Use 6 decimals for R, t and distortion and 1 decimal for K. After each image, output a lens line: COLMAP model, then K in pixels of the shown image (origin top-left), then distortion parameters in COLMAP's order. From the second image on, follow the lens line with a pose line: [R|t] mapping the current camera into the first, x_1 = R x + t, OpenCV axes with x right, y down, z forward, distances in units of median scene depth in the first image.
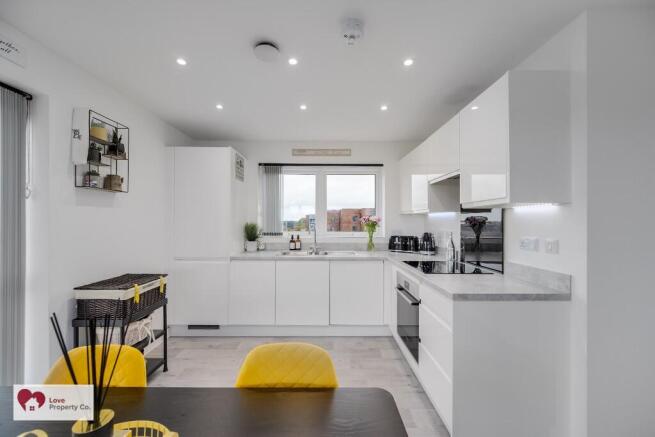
lens RADIAL K [[260.5, 0, 326.3], [0, 260.5, 216.7], [0, 0, 1]] dist [-0.000745, -0.000189]
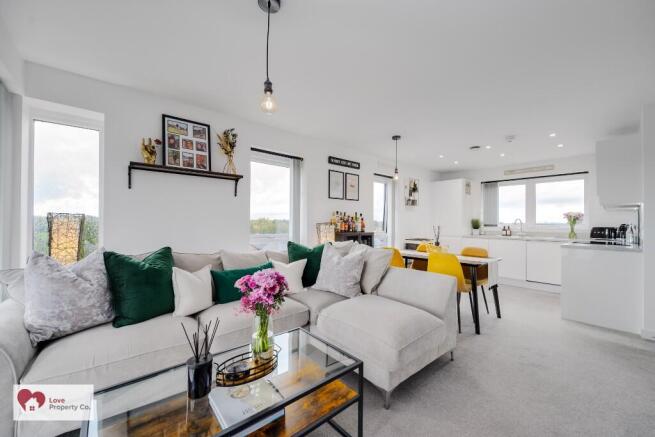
lens RADIAL K [[260.5, 0, 325.9], [0, 260.5, 222.2], [0, 0, 1]] dist [-0.000745, -0.000189]
pose [[0.657117, 0.003216, -0.753781, 0.363715], [0.009216, 0.999882, 0.012300, 0.019579], [0.753732, -0.015030, 0.657010, -0.885635]]
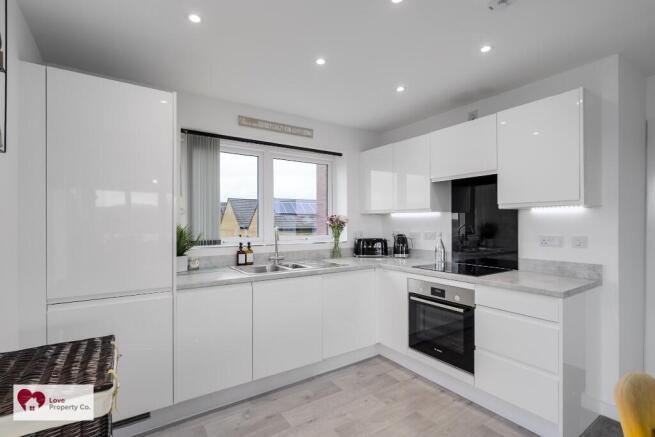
lens RADIAL K [[312.4, 0, 327.3], [0, 312.4, 218.8], [0, 0, 1]] dist [0.004945, 0.000897]
pose [[0.830209, 0.000693, 0.557452, -0.416036], [-0.003992, 0.999981, 0.004702, 0.002934], [-0.557438, -0.006129, 0.830196, 0.211884]]
